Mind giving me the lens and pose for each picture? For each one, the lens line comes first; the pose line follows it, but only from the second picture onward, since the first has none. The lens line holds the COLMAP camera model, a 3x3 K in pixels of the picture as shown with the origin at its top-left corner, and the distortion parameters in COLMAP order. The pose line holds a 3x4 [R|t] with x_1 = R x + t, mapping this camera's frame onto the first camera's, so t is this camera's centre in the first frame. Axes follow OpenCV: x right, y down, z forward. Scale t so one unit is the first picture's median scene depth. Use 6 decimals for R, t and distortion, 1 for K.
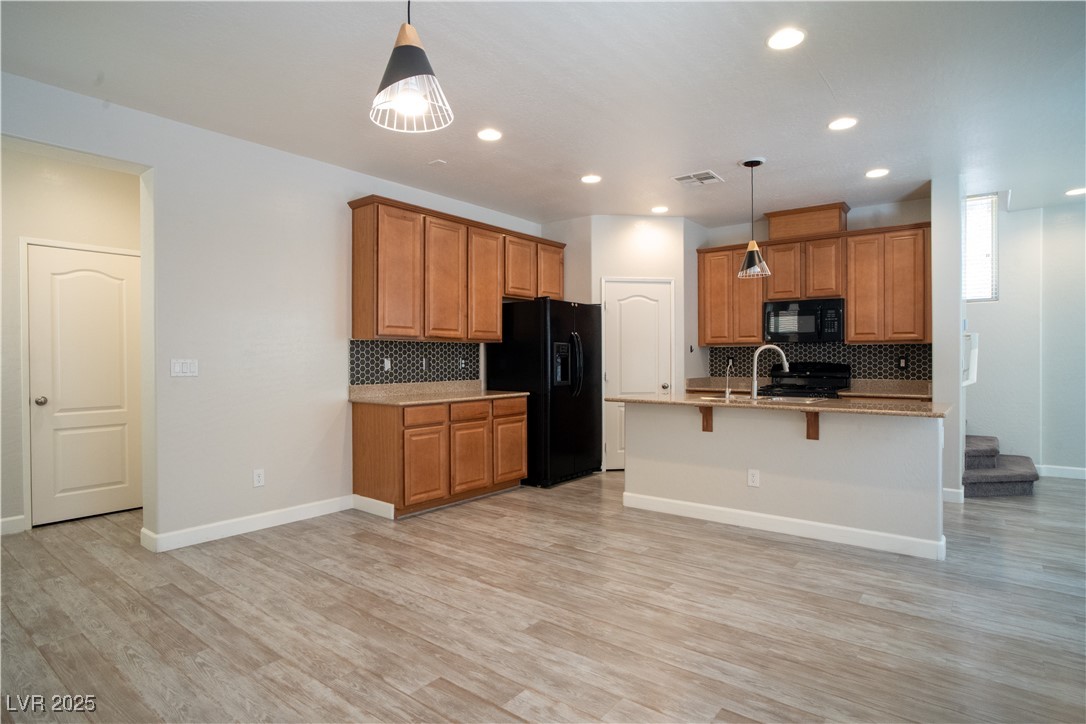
lens RADIAL K [[585.2, 0, 585.7], [0, 585.2, 359.1], [0, 0, 1]] dist [-0.052361, 0.027147]
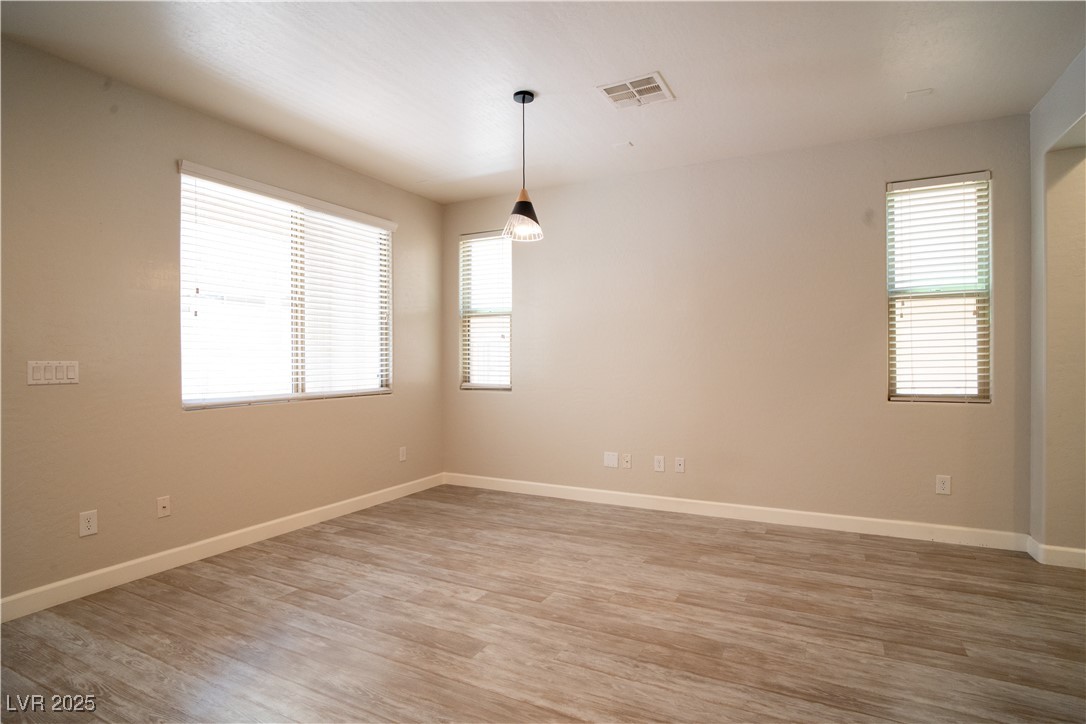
lens RADIAL K [[558.2, 0, 536.9], [0, 558.2, 364.6], [0, 0, 1]] dist [-0.052456, 0.027304]
pose [[-0.994026, 0.008045, -0.108850, -0.060938], [0.006717, 0.999898, 0.012566, -0.006028], [0.108940, 0.011760, -0.993979, 1.258827]]
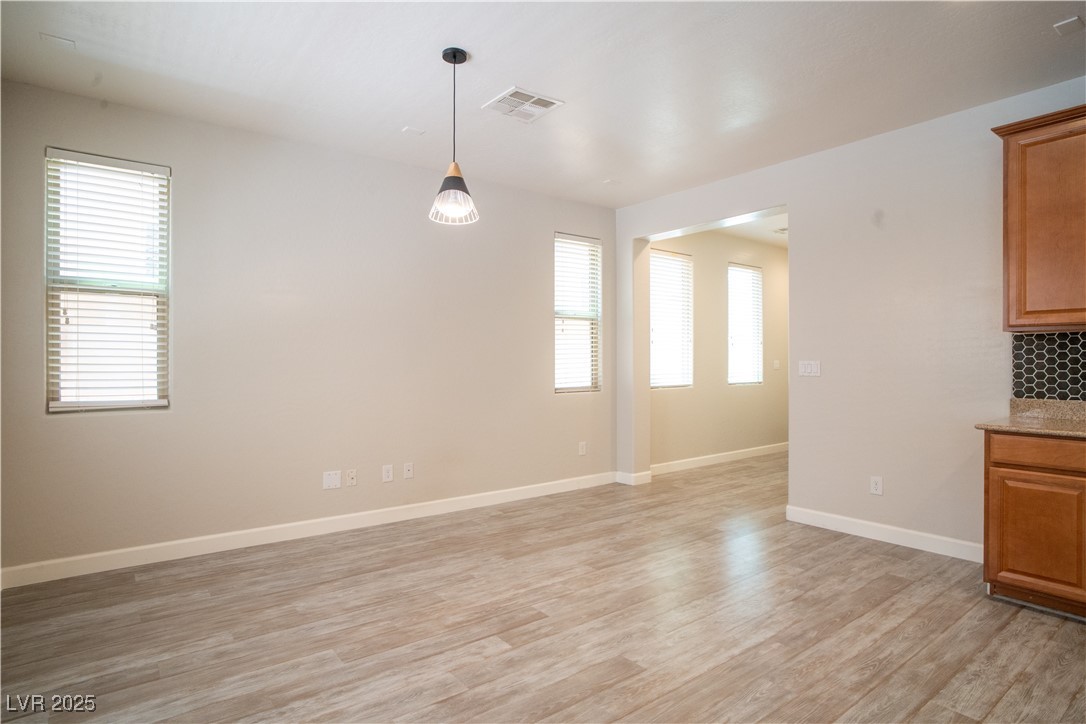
lens RADIAL K [[583.5, 0, 506.0], [0, 583.5, 362.6], [0, 0, 1]] dist [-0.054014, 0.027617]
pose [[-0.337598, 0.003465, -0.941284, 0.535981], [0.001748, 0.999994, 0.003055, -0.002114], [0.941289, -0.000614, -0.337602, 0.745174]]
